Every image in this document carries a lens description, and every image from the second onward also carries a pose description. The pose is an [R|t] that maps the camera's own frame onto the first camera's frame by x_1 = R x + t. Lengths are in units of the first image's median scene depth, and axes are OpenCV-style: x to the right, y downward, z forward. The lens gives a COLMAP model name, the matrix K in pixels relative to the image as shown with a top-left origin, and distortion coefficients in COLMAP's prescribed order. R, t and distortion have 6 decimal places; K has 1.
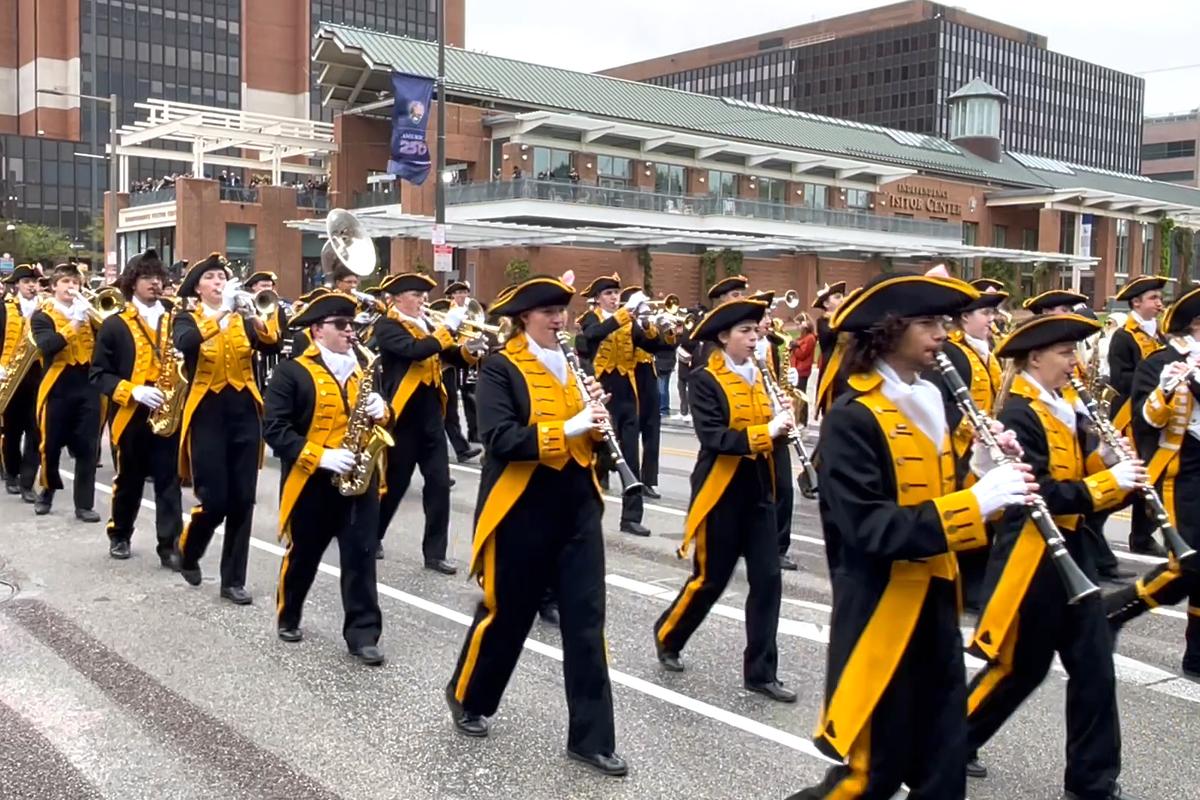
lens RADIAL K [[1209.8, 0, 549.4], [0, 1209.8, 397.1], [0, 0, 1]] dist [0.007347, 0.001993]
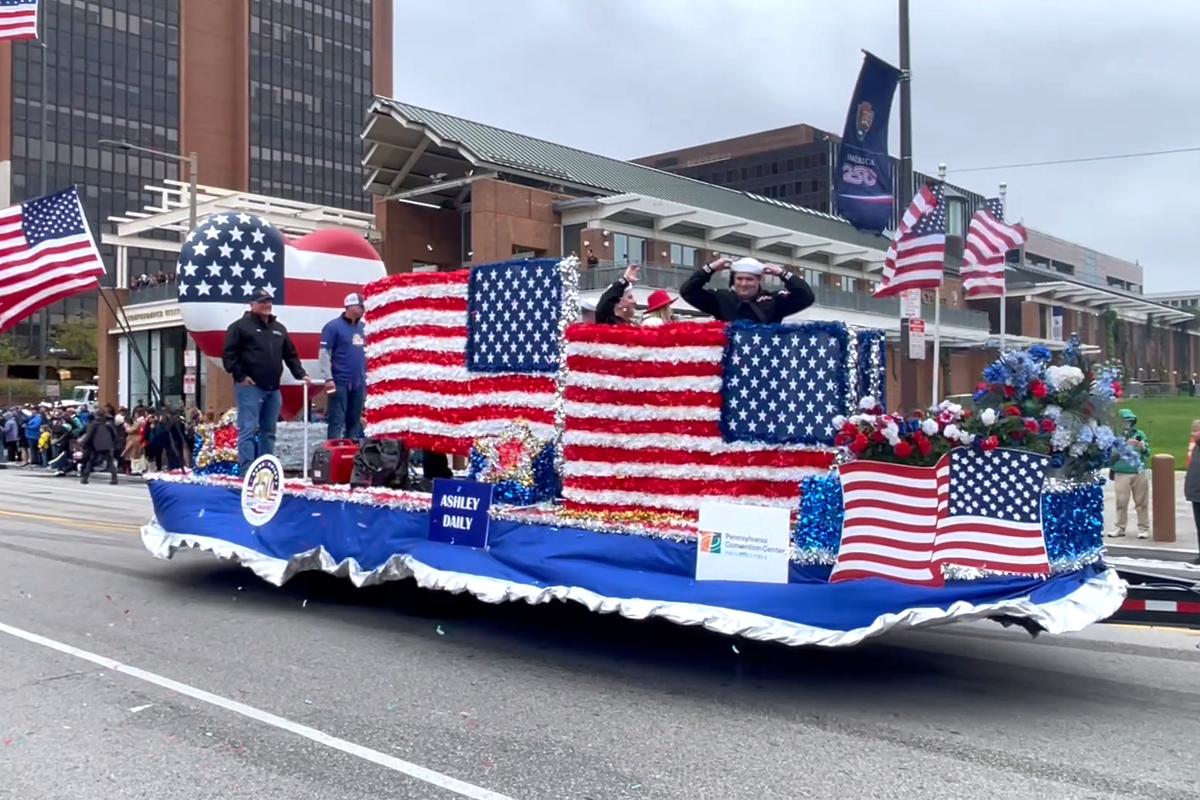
lens RADIAL K [[1075.1, 0, 600.0], [0, 1075.1, 400.0], [0, 0, 1]] dist [0.006217, -0.022634]
pose [[0.985269, -0.023251, 0.169425, -0.140861], [0.036182, 0.996629, -0.073637, -0.017206], [-0.167142, 0.078682, 0.982788, 0.177029]]
